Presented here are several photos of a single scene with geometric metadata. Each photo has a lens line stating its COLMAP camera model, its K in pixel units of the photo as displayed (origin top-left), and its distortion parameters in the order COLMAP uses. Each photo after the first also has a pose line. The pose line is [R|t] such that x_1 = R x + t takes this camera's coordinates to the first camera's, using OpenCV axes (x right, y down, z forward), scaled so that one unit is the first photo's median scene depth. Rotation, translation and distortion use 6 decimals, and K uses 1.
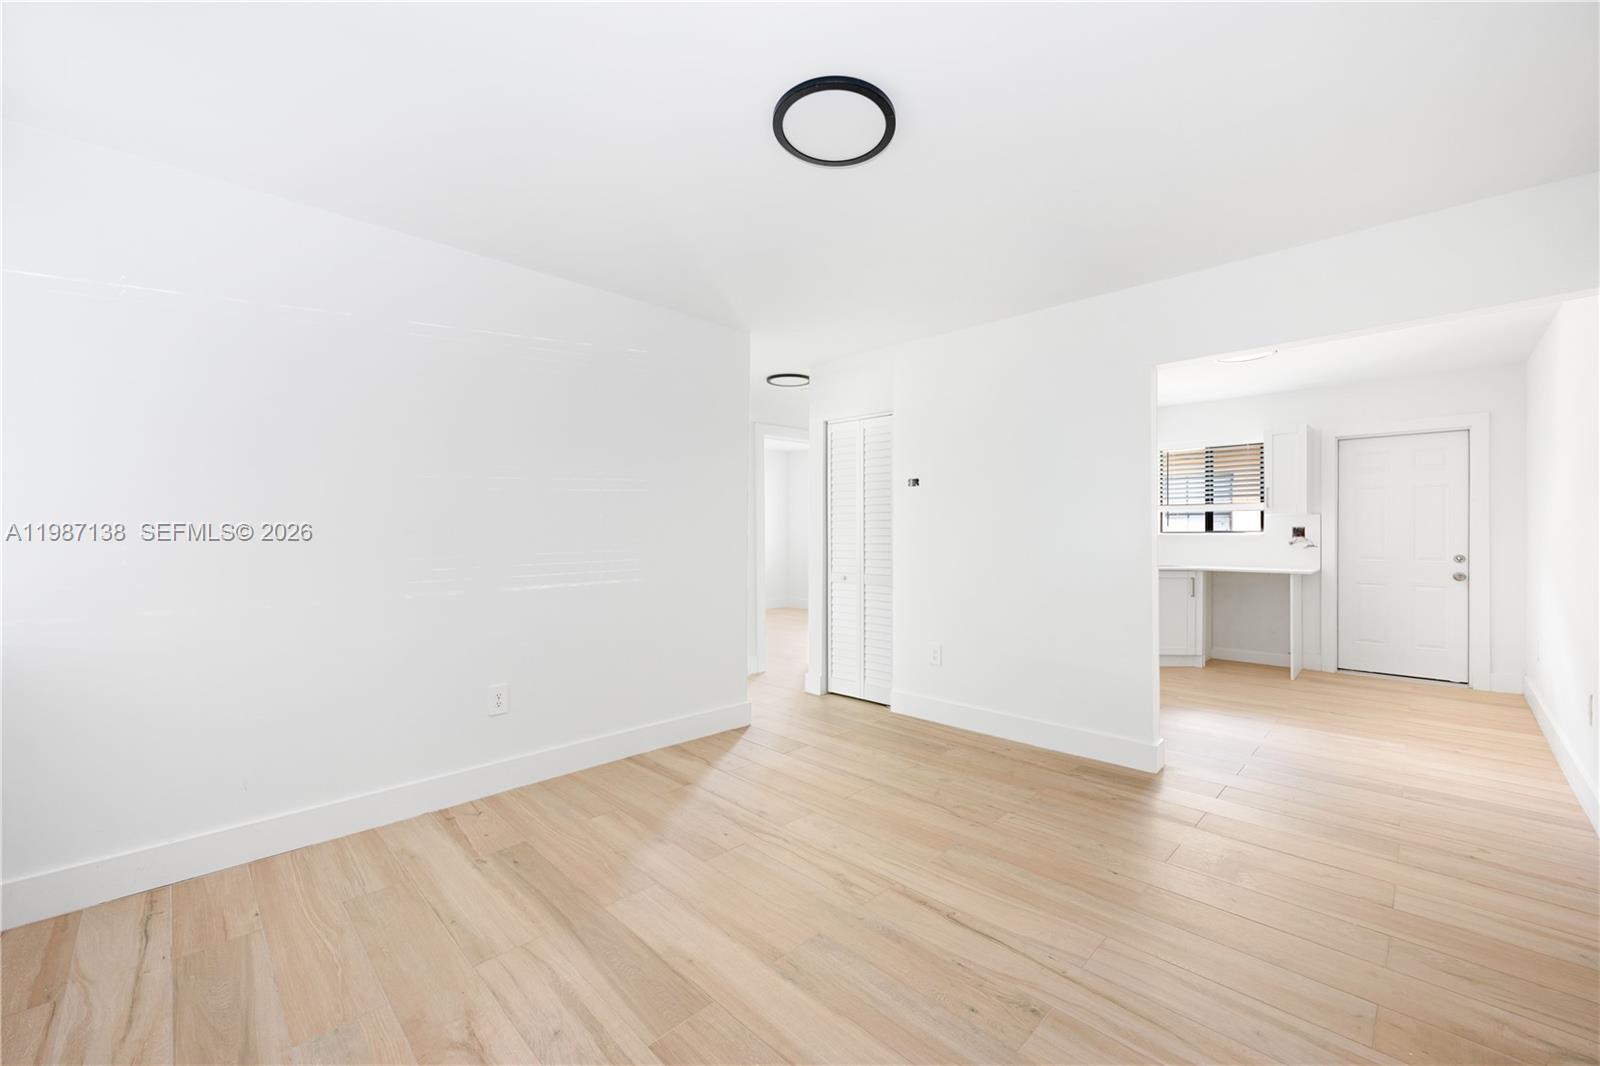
lens RADIAL K [[639.1, 0, 800.9], [0, 639.1, 544.8], [0, 0, 1]] dist [-0.002423, -0.000672]
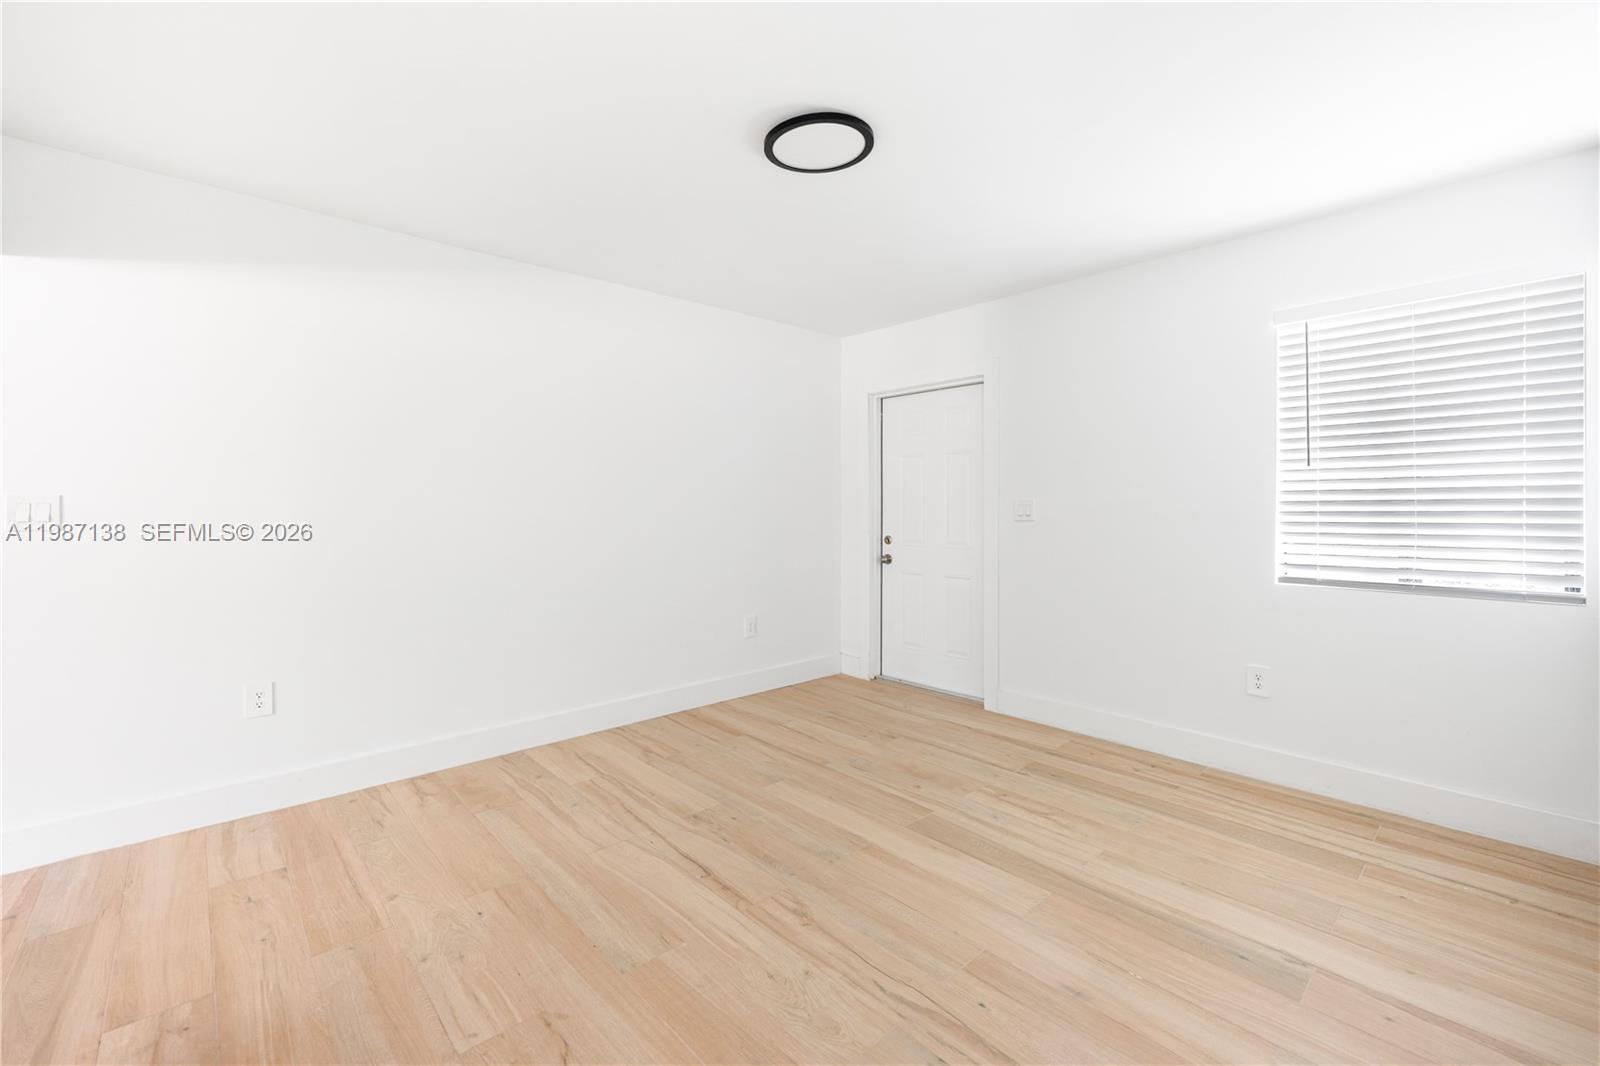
lens RADIAL K [[639.1, 0, 800.9], [0, 639.1, 544.8], [0, 0, 1]] dist [-0.002423, -0.000672]
pose [[-0.999538, -0.004277, 0.030077, 0.046919], [-0.002189, 0.997607, 0.069106, -0.026731], [-0.030301, 0.069008, -0.997156, 1.832646]]
